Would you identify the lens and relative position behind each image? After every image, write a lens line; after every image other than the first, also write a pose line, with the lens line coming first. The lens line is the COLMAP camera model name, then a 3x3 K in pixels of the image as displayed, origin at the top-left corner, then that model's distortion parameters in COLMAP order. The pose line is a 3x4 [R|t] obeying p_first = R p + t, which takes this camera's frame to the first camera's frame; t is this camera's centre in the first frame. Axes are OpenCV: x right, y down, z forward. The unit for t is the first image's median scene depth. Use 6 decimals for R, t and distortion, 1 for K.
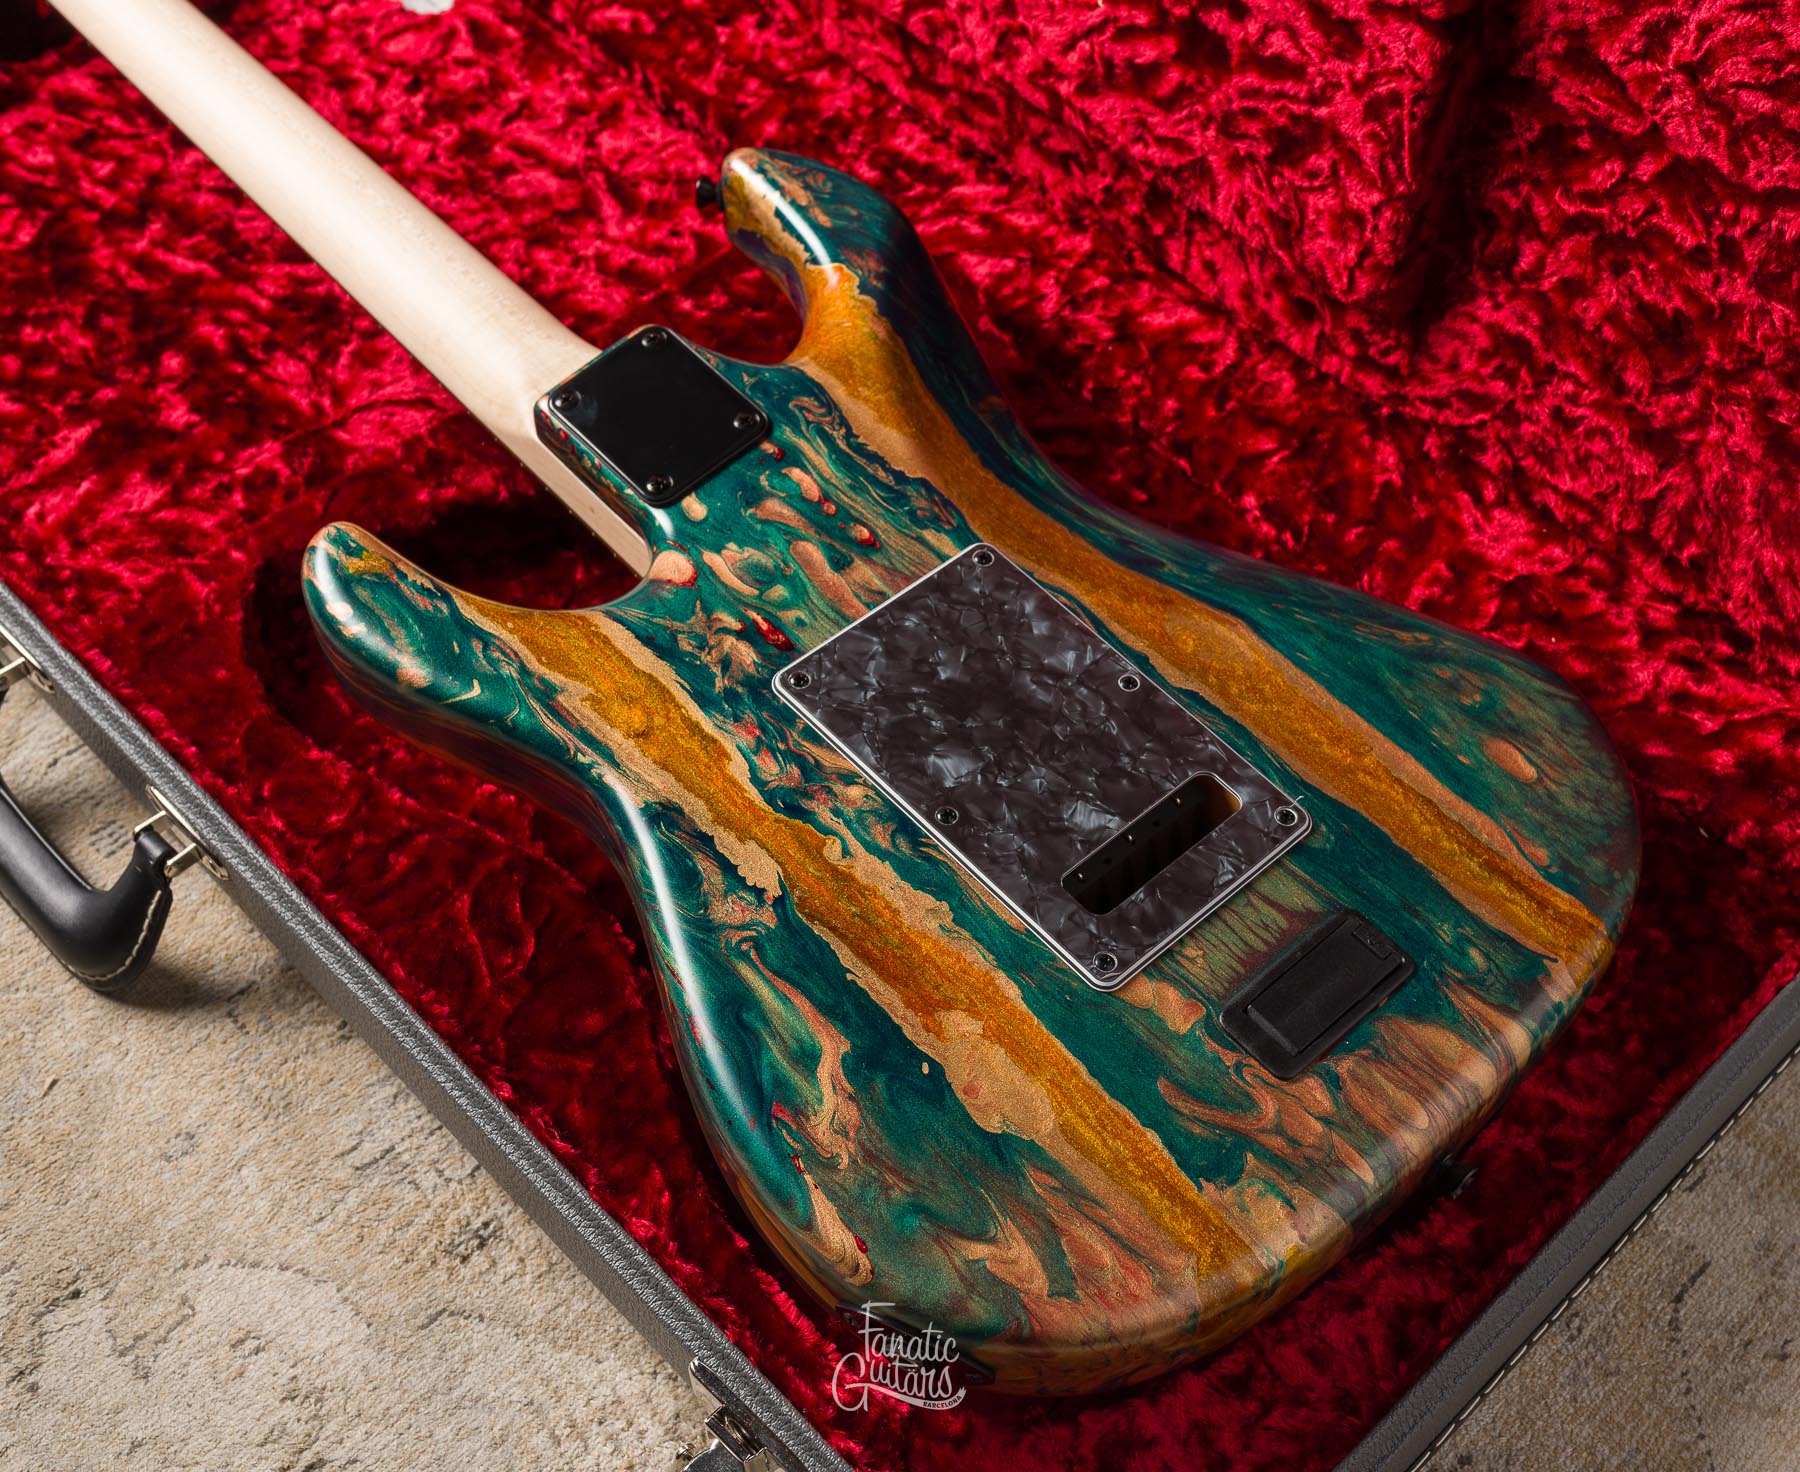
lens RADIAL K [[2259.9, 0, 1052.4], [0, 2259.9, 760.9], [0, 0, 1]] dist [0.005788, -0.015320]
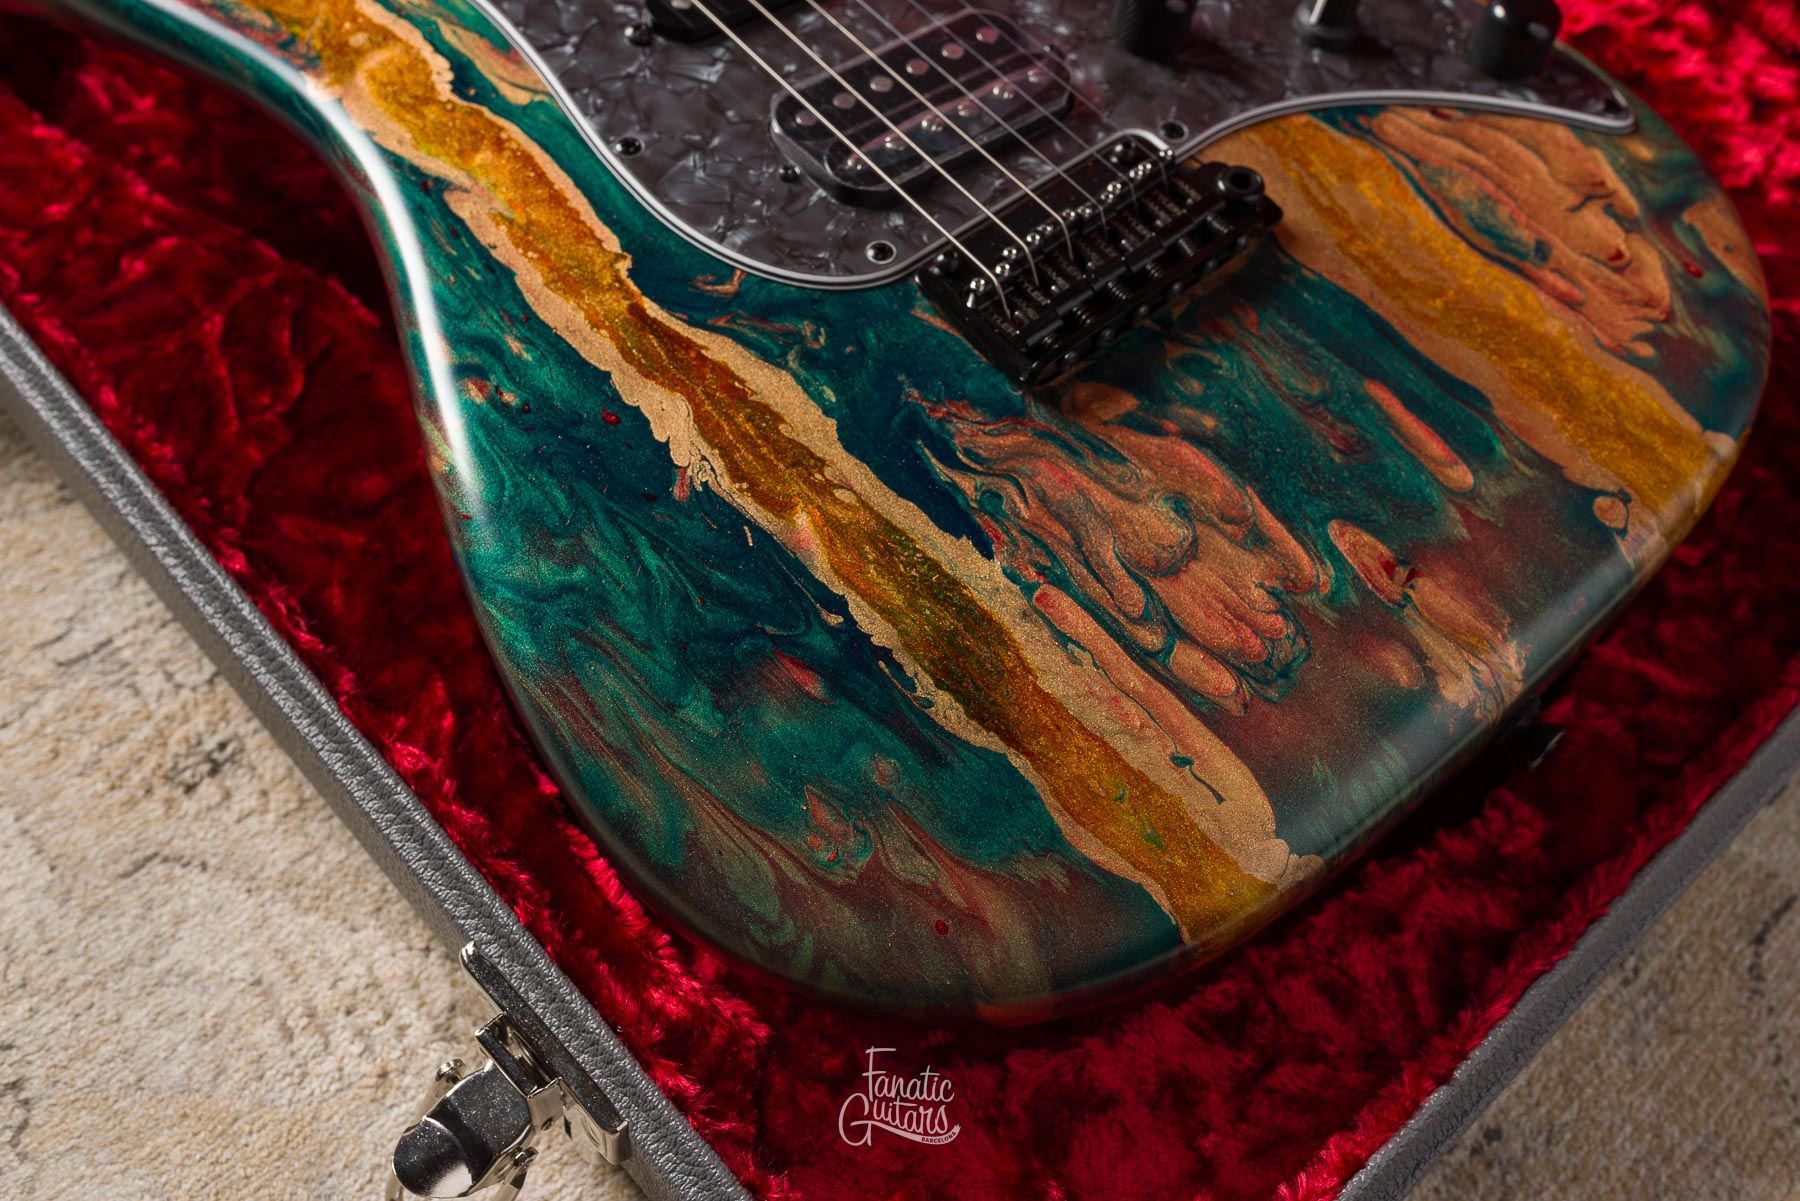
lens RADIAL K [[1825.6, 0, 905.1], [0, 1825.6, 594.9], [0, 0, 1]] dist [0.002108, 0.003064]
pose [[0.997570, 0.066979, 0.019174, -0.035025], [-0.068353, 0.994175, 0.083335, 0.085802], [-0.013480, -0.084443, 0.996337, 0.379144]]
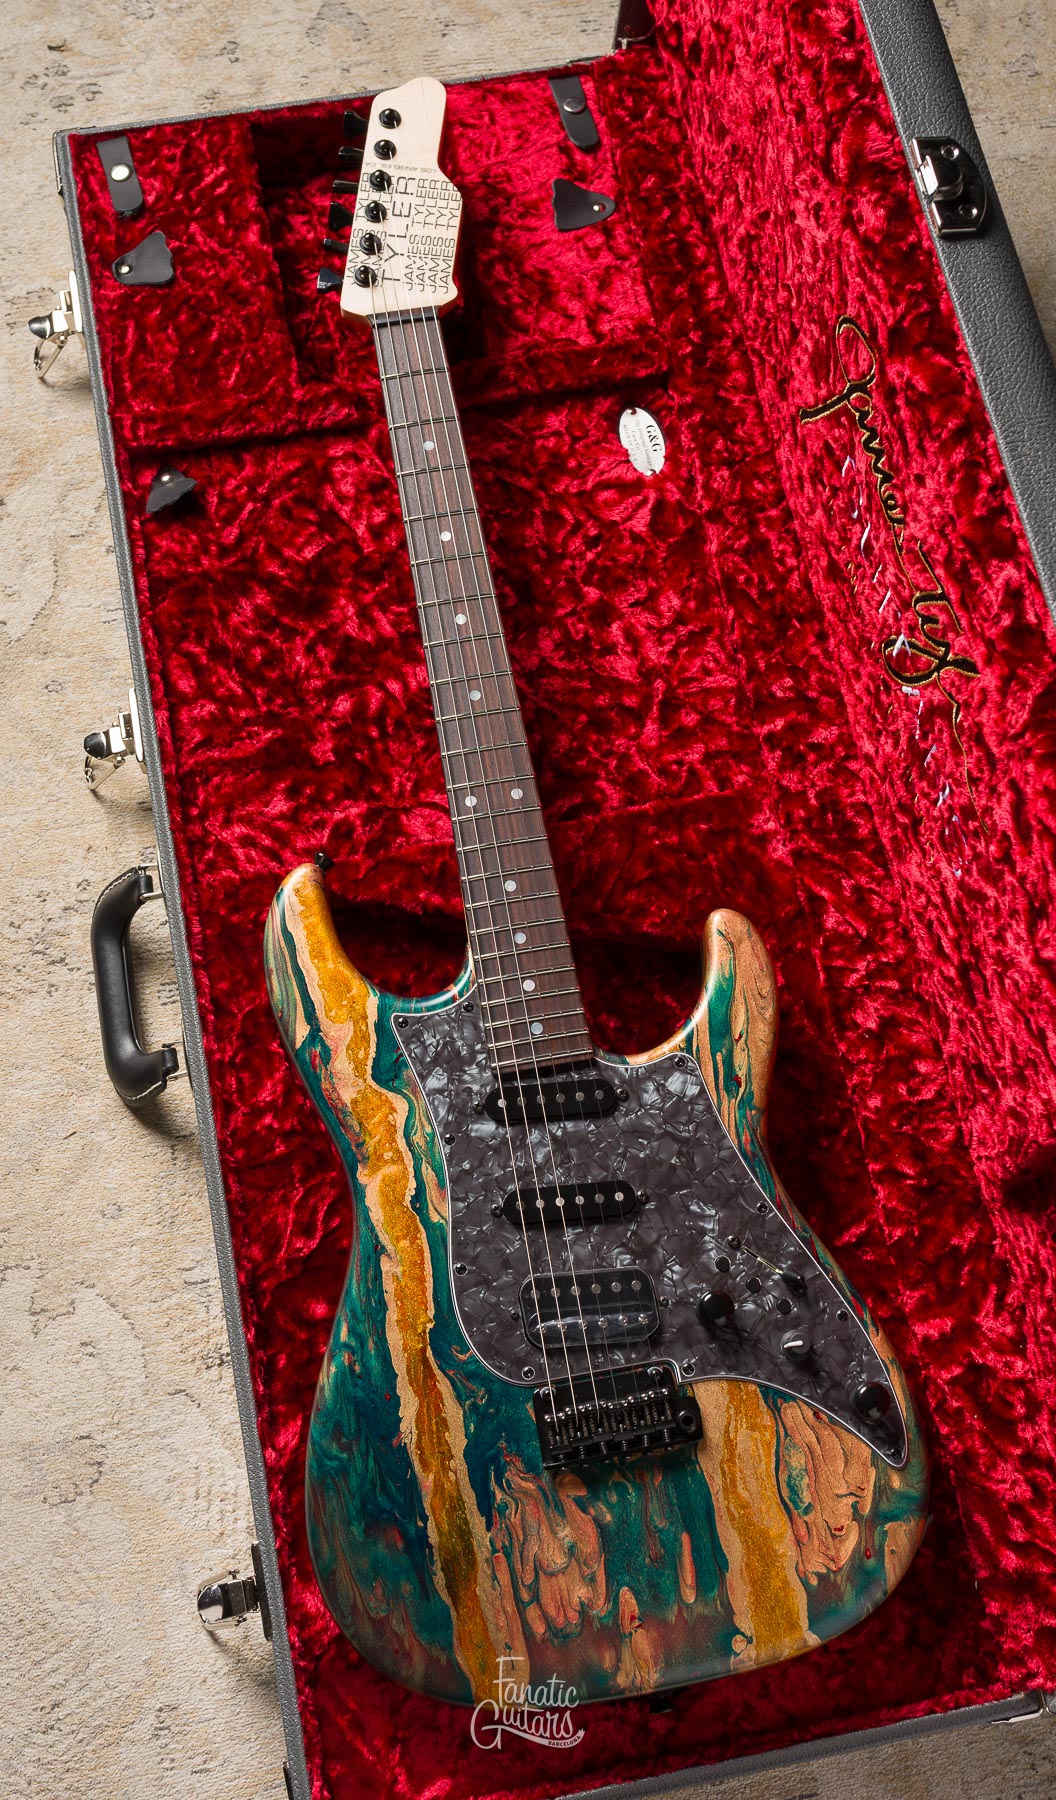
lens RADIAL K [[1993.9, 0, 520.7], [0, 1993.9, 887.5], [0, 0, 1]] dist [0.002446, 0.002594]
pose [[0.828124, 0.522851, -0.202084, 0.059198], [-0.442760, 0.831218, 0.336214, -0.701851], [0.343766, -0.188952, 0.919849, -0.270366]]
